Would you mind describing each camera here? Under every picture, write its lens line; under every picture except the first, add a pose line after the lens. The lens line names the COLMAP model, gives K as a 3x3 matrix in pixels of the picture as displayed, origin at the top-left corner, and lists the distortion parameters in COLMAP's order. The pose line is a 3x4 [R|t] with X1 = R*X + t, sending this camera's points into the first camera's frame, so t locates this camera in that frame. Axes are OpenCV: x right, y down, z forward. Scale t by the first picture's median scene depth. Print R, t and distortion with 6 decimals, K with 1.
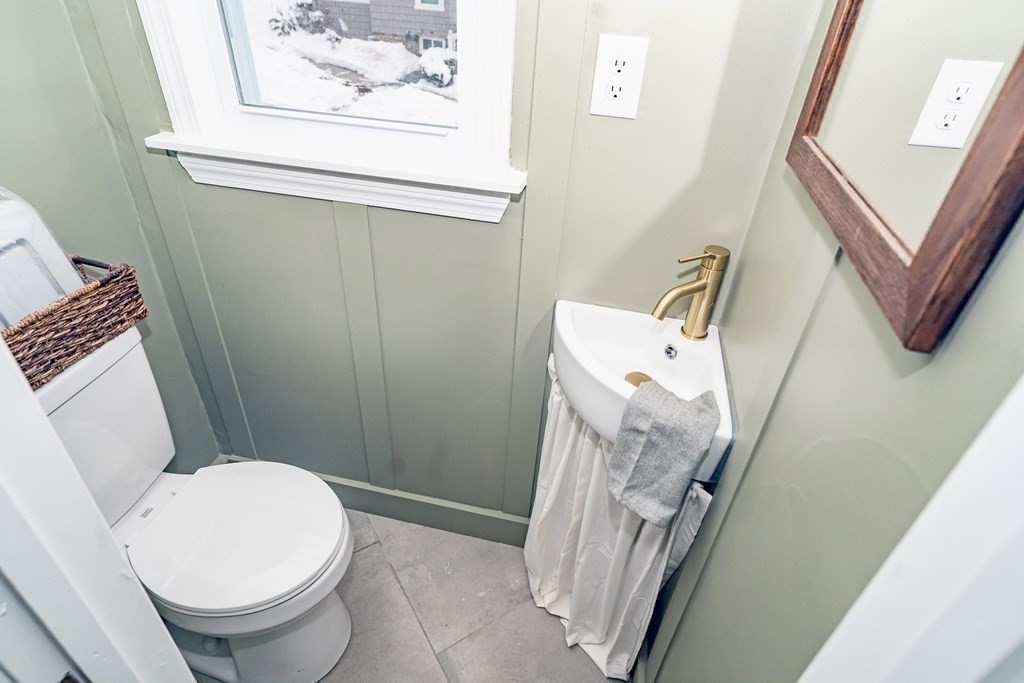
lens RADIAL K [[564.9, 0, 514.0], [0, 564.9, 335.0], [0, 0, 1]] dist [-0.001877, -0.000176]
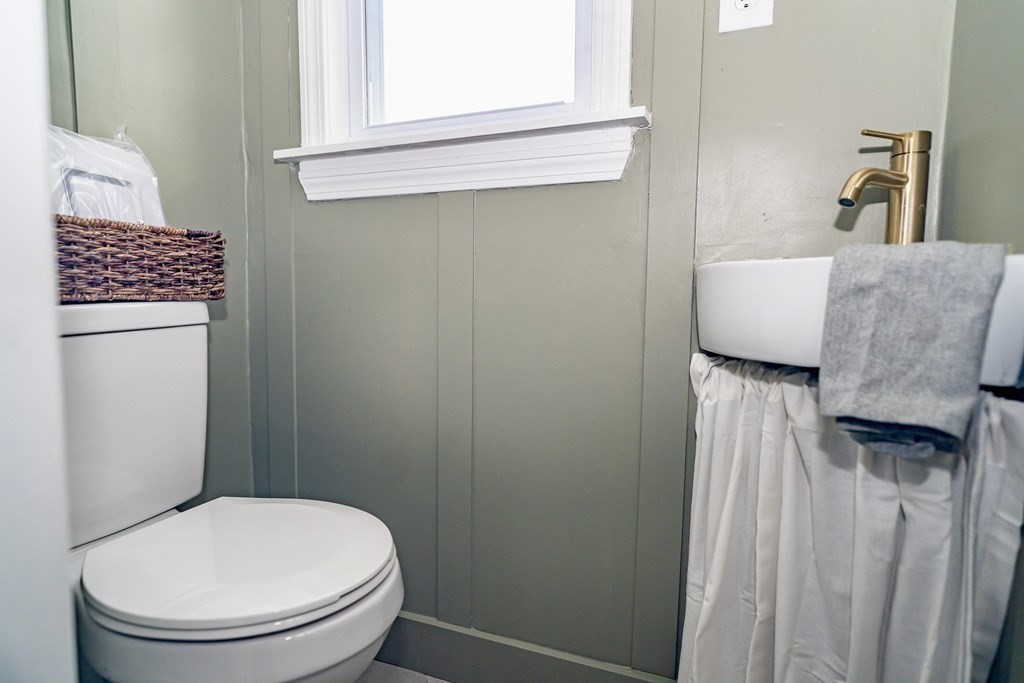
lens RADIAL K [[564.9, 0, 514.0], [0, 564.9, 335.0], [0, 0, 1]] dist [-0.001877, -0.000176]
pose [[0.985589, -0.029407, -0.166582, -0.049127], [-0.059675, 0.861015, -0.505067, 0.460401], [0.158282, 0.507729, 0.846852, 0.359808]]
